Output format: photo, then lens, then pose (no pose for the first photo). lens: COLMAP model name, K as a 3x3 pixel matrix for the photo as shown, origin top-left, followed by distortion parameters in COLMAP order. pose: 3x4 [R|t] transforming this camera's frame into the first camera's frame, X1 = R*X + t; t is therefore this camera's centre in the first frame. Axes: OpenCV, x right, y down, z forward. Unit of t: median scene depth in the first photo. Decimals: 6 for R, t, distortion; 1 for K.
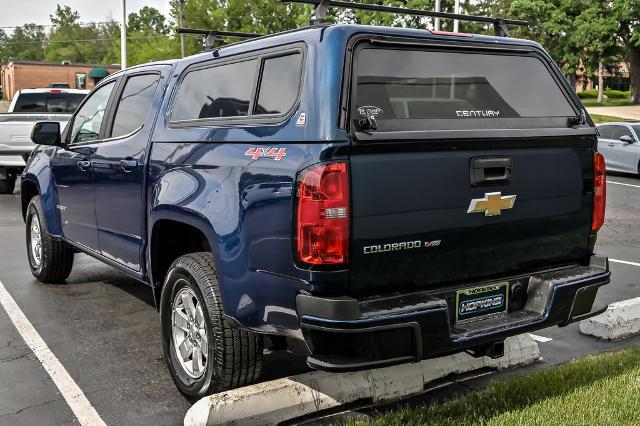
lens RADIAL K [[713.5, 0, 319.5], [0, 713.5, 212.7], [0, 0, 1]] dist [-0.018384, 0.000000]
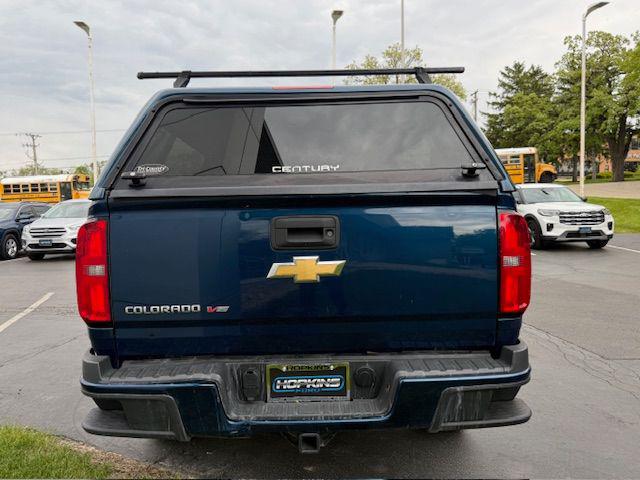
lens RADIAL K [[433.4, 0, 319.7], [0, 433.4, 234.8], [0, 0, 1]] dist [0.063555, -0.002956]
pose [[0.848675, 0.020596, -0.528513, 0.533230], [-0.048204, 0.998095, -0.038509, -0.035277], [0.526713, 0.058158, 0.848051, 0.554736]]
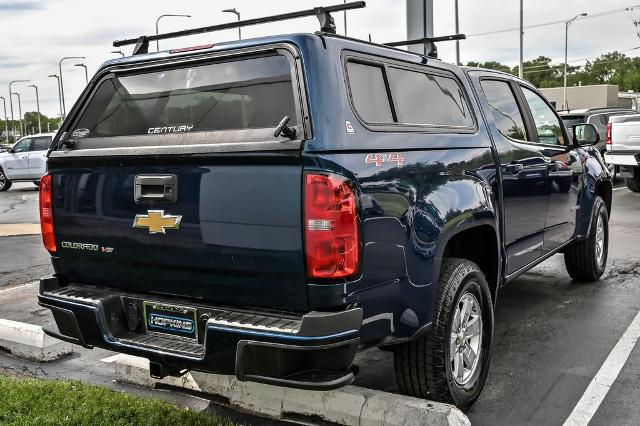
lens RADIAL K [[674.0, 0, 319.5], [0, 674.0, 215.5], [0, 0, 1]] dist [0.020758, 0.000000]
pose [[0.407112, 0.091211, -0.908813, 1.173906], [-0.076944, 0.994889, 0.065382, -0.098354], [0.910132, 0.043310, 0.412049, 0.816465]]
